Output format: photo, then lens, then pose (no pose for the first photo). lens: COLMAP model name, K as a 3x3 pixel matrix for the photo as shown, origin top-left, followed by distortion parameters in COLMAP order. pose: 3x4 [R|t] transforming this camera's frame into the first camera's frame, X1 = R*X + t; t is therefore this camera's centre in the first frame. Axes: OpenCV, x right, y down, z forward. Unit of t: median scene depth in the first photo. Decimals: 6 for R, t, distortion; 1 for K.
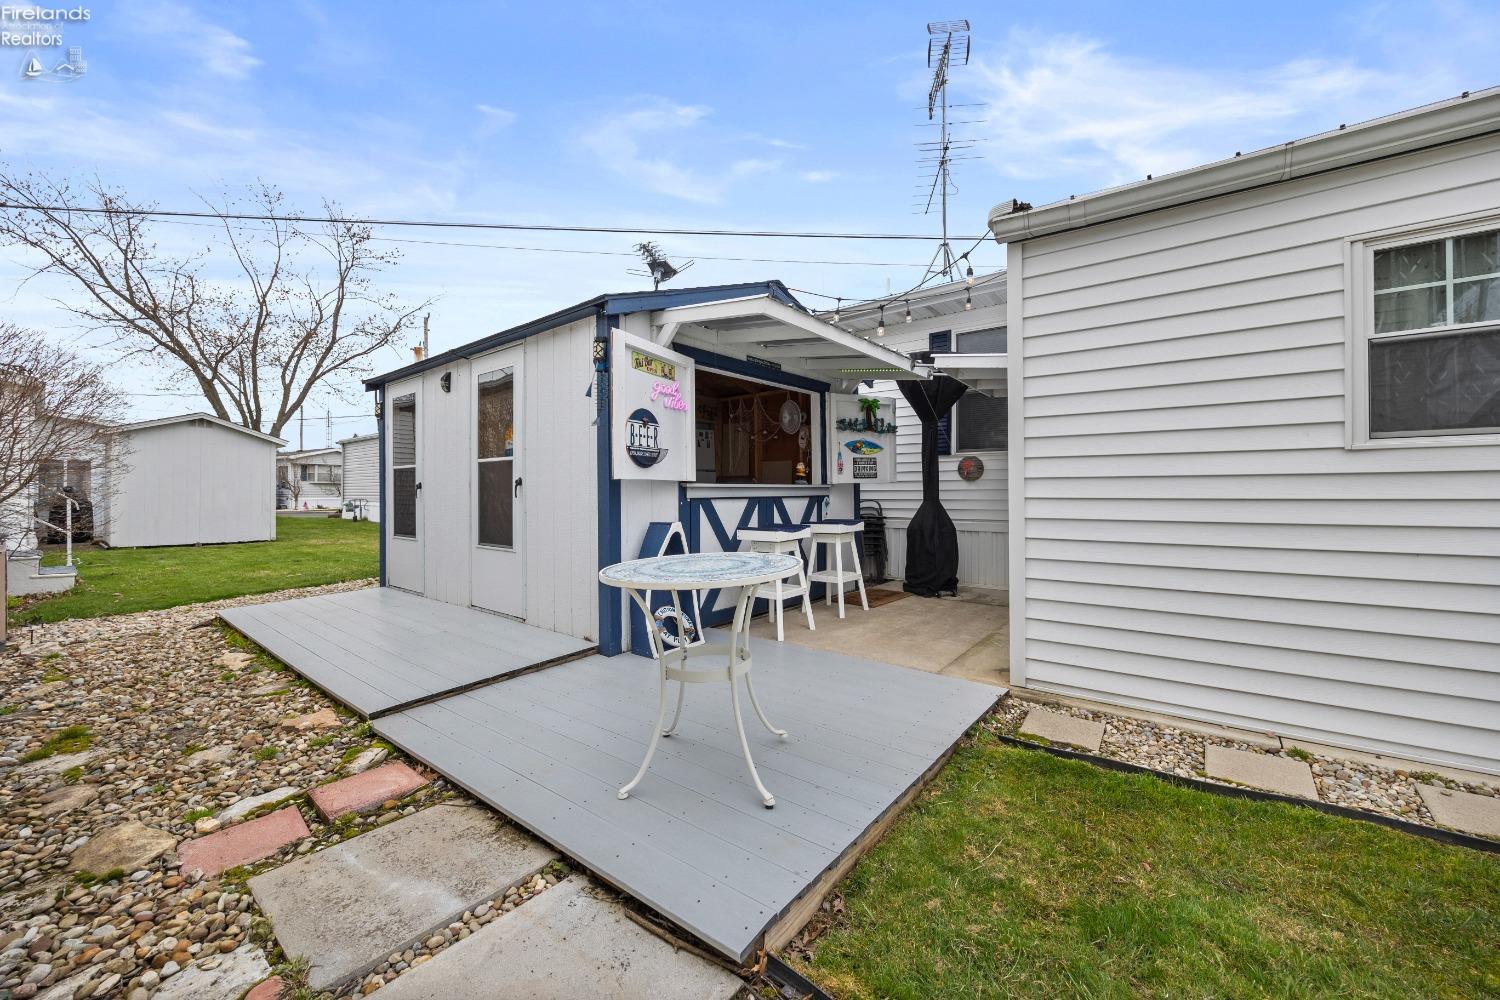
lens RADIAL K [[586.9, 0, 752.7], [0, 586.9, 491.2], [0, 0, 1]] dist [-0.000747, 0.000279]
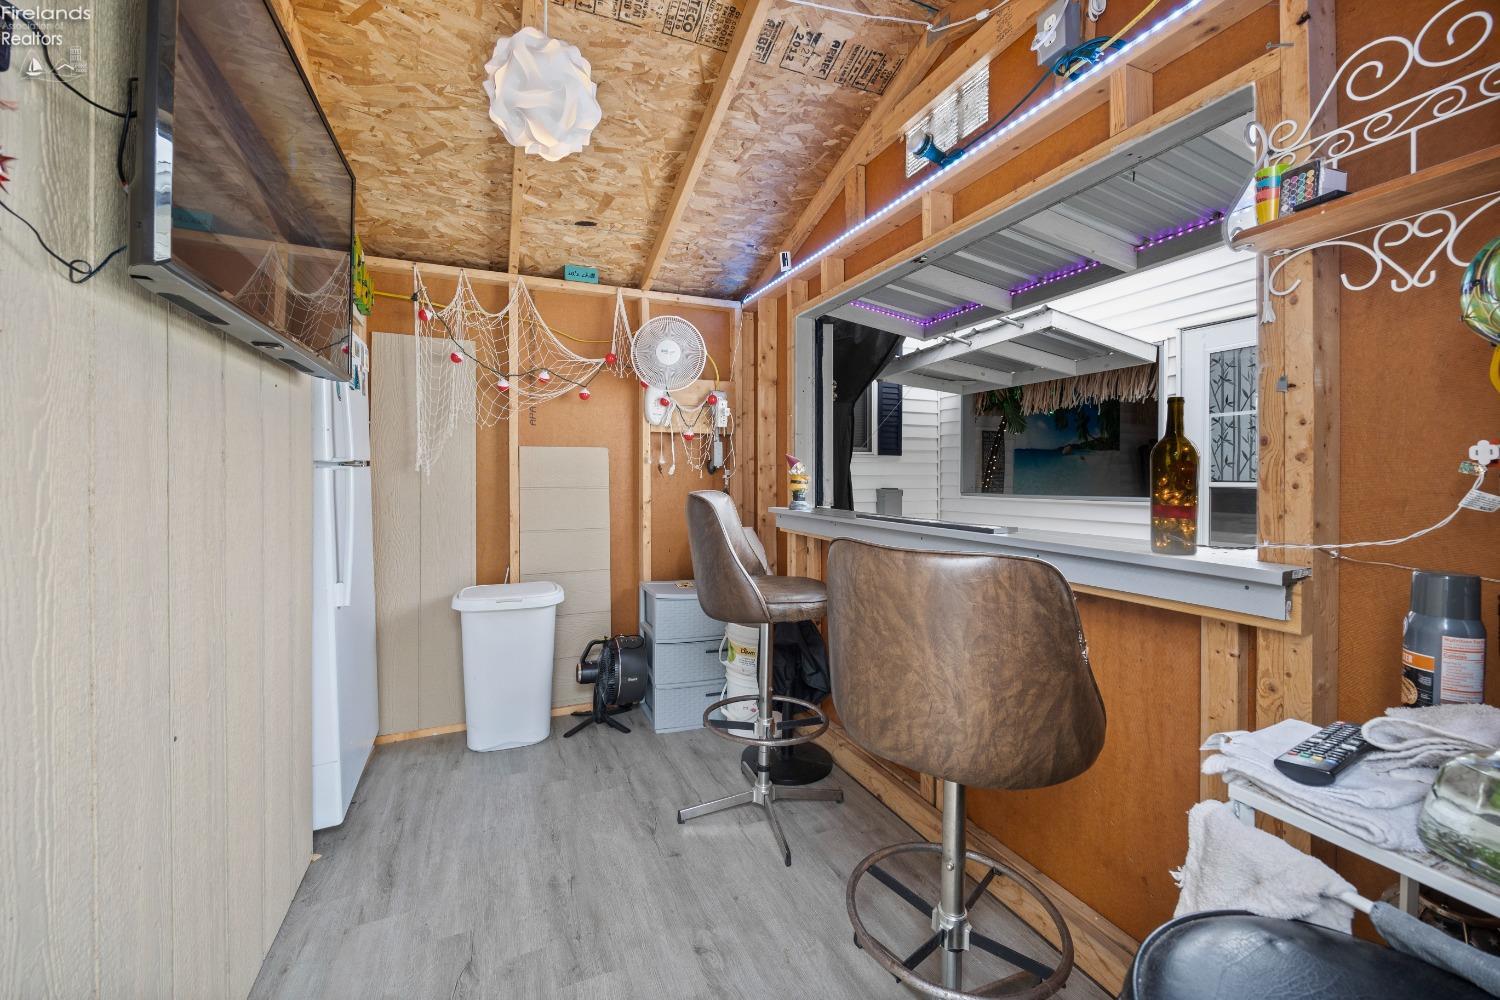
lens RADIAL K [[586.9, 0, 752.7], [0, 586.9, 491.2], [0, 0, 1]] dist [-0.000747, 0.000279]
pose [[0.461283, -0.013544, 0.887150, -0.338631], [-0.006273, 0.999809, 0.018526, -0.032657], [-0.887231, -0.014111, 0.461110, 0.809844]]
